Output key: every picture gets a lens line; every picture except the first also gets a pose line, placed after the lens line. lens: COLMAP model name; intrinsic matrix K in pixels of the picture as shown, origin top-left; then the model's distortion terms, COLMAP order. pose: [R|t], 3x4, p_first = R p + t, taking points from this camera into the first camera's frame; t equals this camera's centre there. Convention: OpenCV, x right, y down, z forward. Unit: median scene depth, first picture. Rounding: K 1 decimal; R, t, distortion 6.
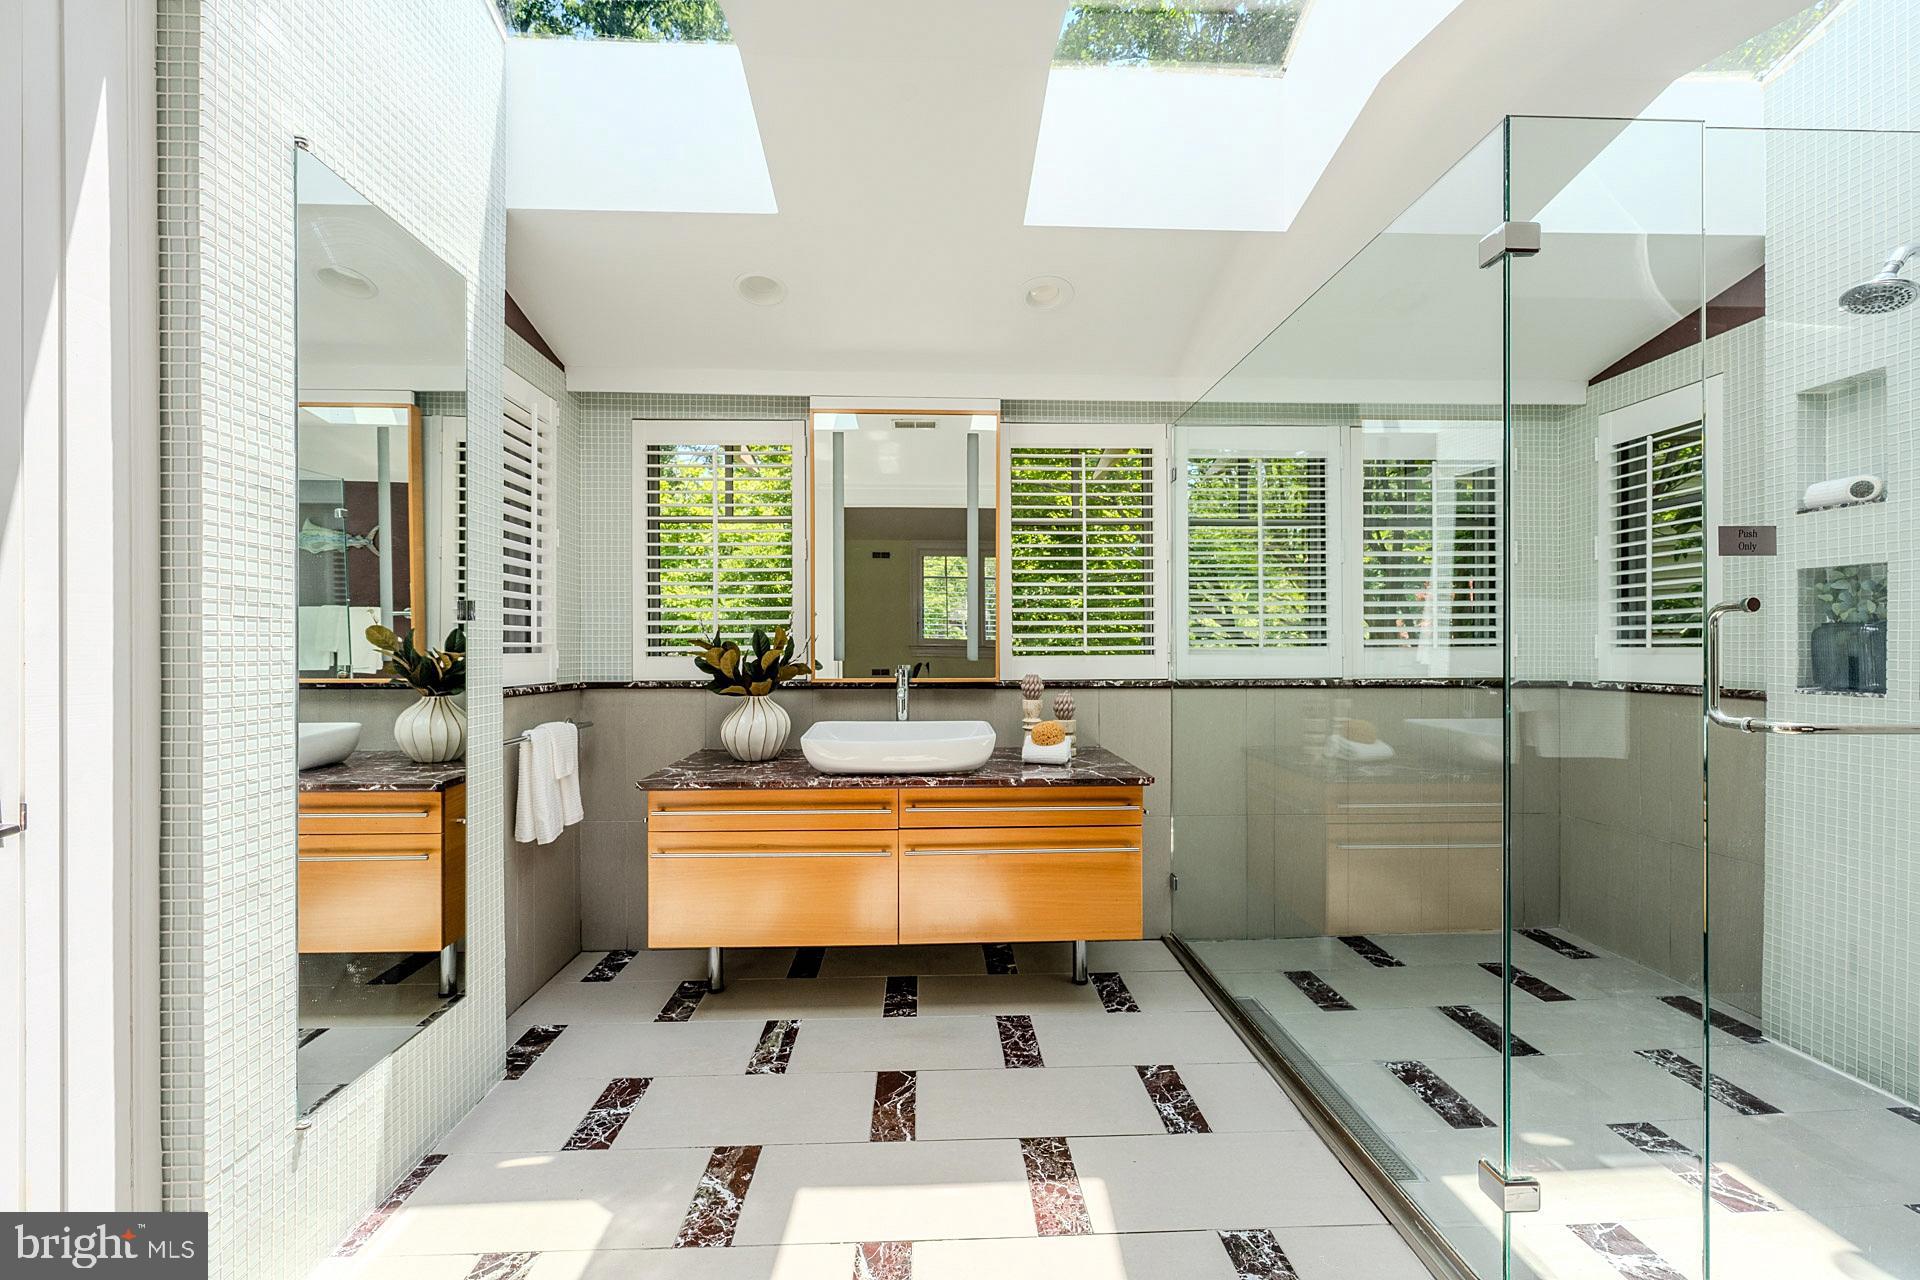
lens RADIAL K [[763.3, 0, 926.7], [0, 763.3, 645.3], [0, 0, 1]] dist [-0.033077, 0.000010]
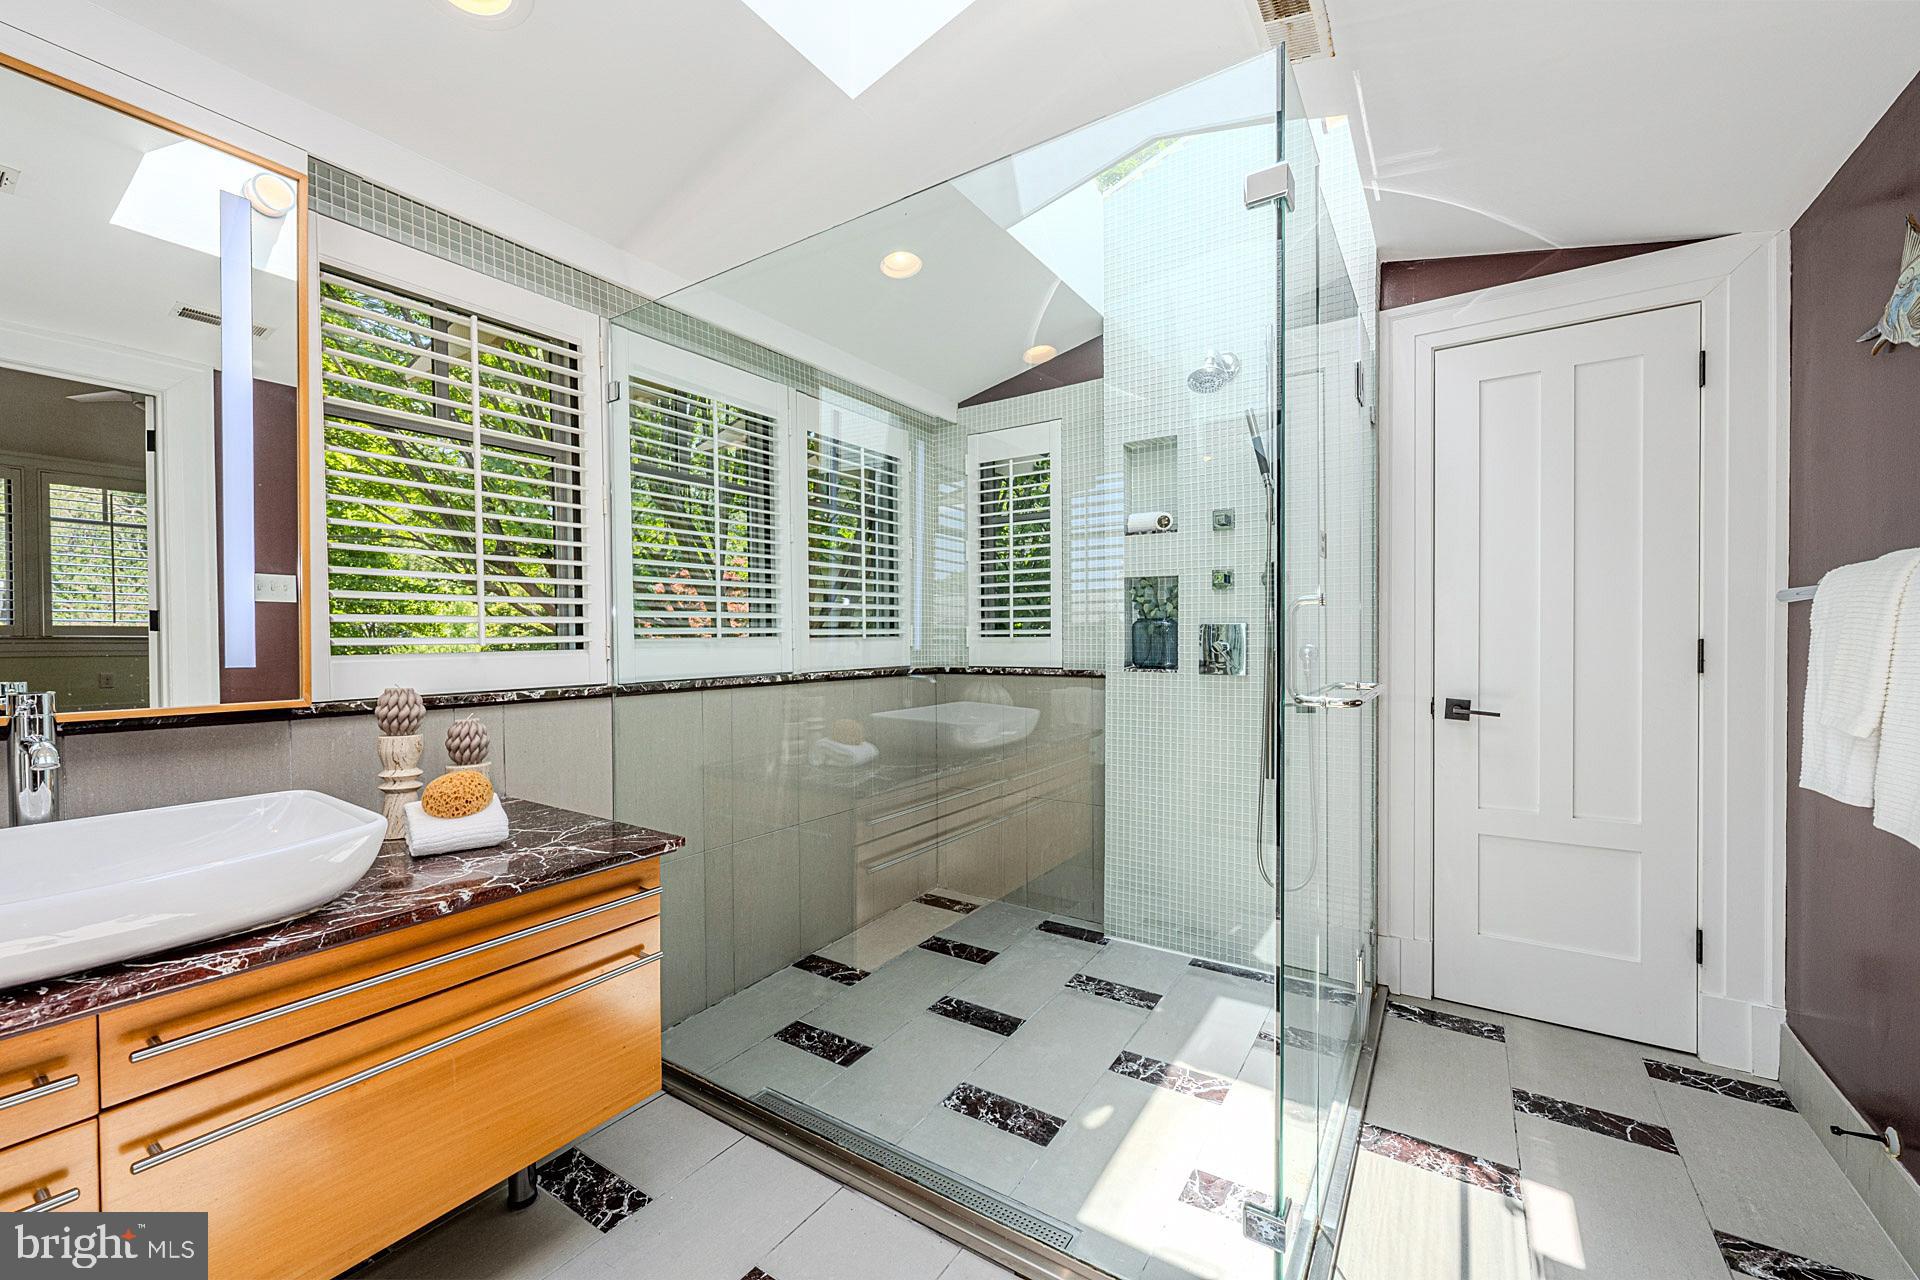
lens RADIAL K [[763.4, 0, 954.9], [0, 763.4, 649.5], [0, 0, 1]] dist [-0.000302, 0.000375]
pose [[0.551224, -0.015261, 0.834218, -0.103674], [0.002171, 0.999856, 0.016856, 0.001857], [-0.834354, -0.007480, 0.551178, 0.387502]]
